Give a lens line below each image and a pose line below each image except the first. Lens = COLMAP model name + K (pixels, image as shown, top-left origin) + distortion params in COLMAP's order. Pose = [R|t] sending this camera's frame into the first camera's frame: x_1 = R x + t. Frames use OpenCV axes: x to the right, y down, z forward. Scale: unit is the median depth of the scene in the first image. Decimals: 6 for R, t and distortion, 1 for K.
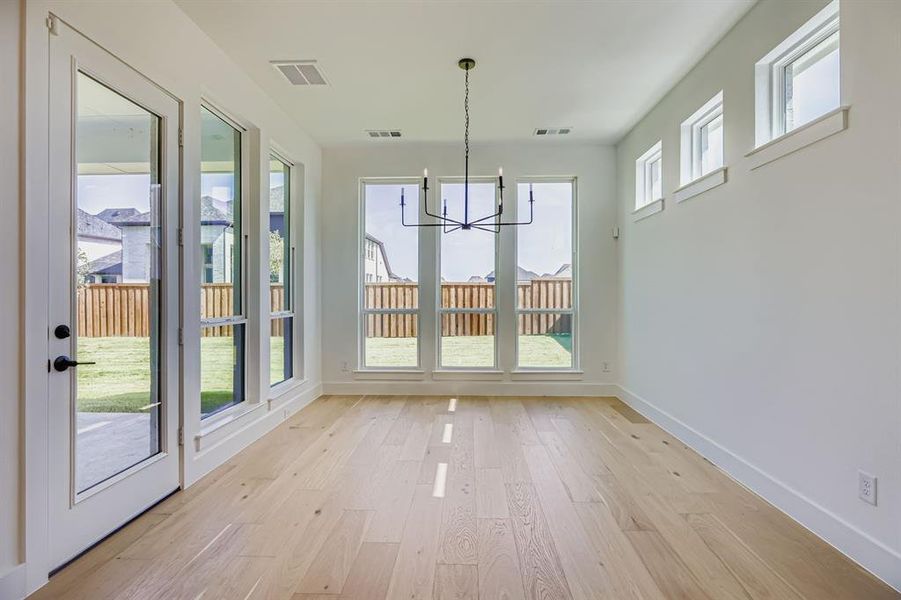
lens RADIAL K [[412.2, 0, 456.6], [0, 412.2, 295.5], [0, 0, 1]] dist [0.002103, 0.000005]
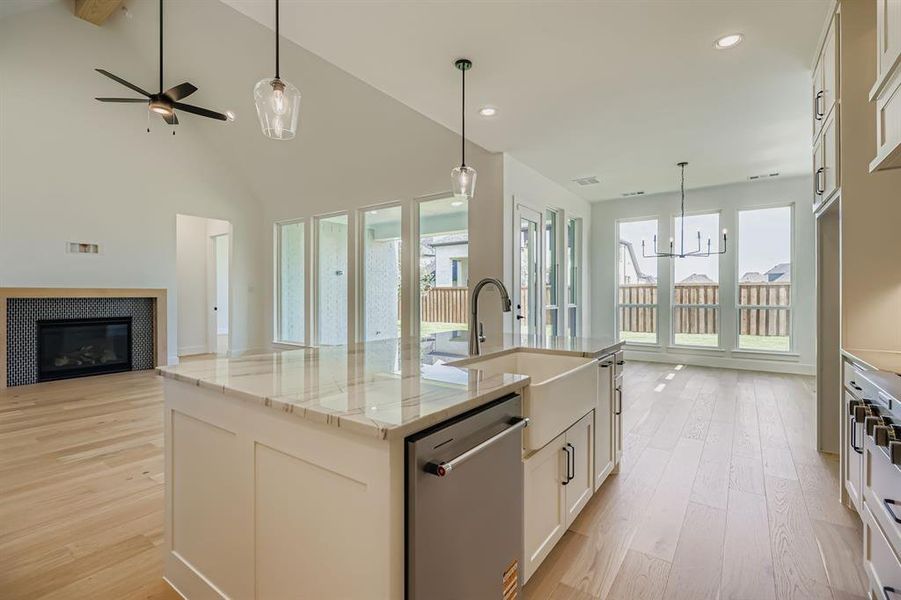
lens RADIAL K [[412.2, 0, 456.6], [0, 412.2, 295.5], [0, 0, 1]] dist [0.002103, 0.000005]
pose [[0.837844, 0.001491, -0.545908, 0.043536], [-0.001518, 0.999999, 0.000402, 0.000755], [0.545908, 0.000492, 0.837845, -0.246534]]
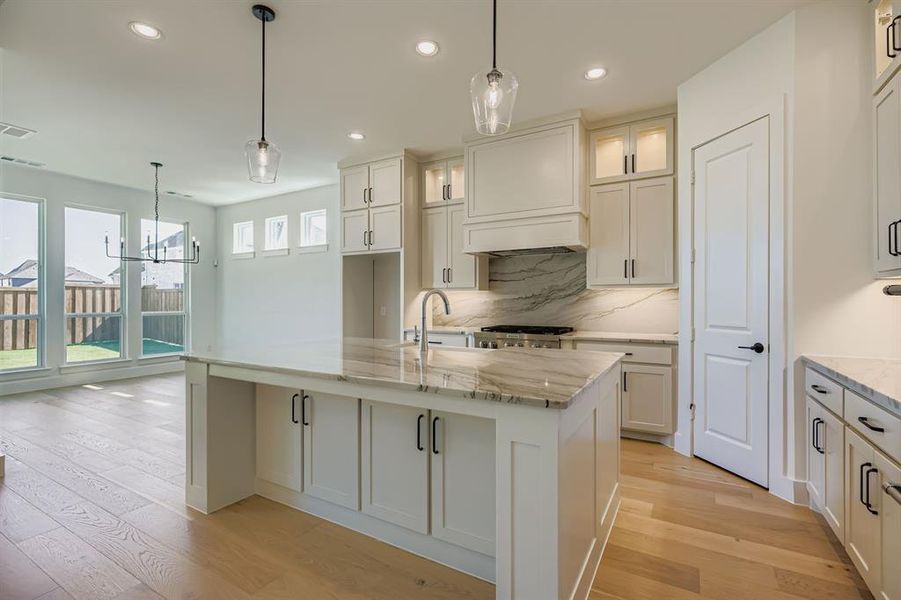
lens RADIAL K [[407.2, 0, 455.0], [0, 407.2, 300.8], [0, 0, 1]] dist [-0.002378, -0.000446]
pose [[0.470038, -0.001145, 0.882645, -0.210495], [0.003993, 0.999992, -0.000829, -0.000124], [-0.882637, 0.003915, 0.470039, -0.206853]]
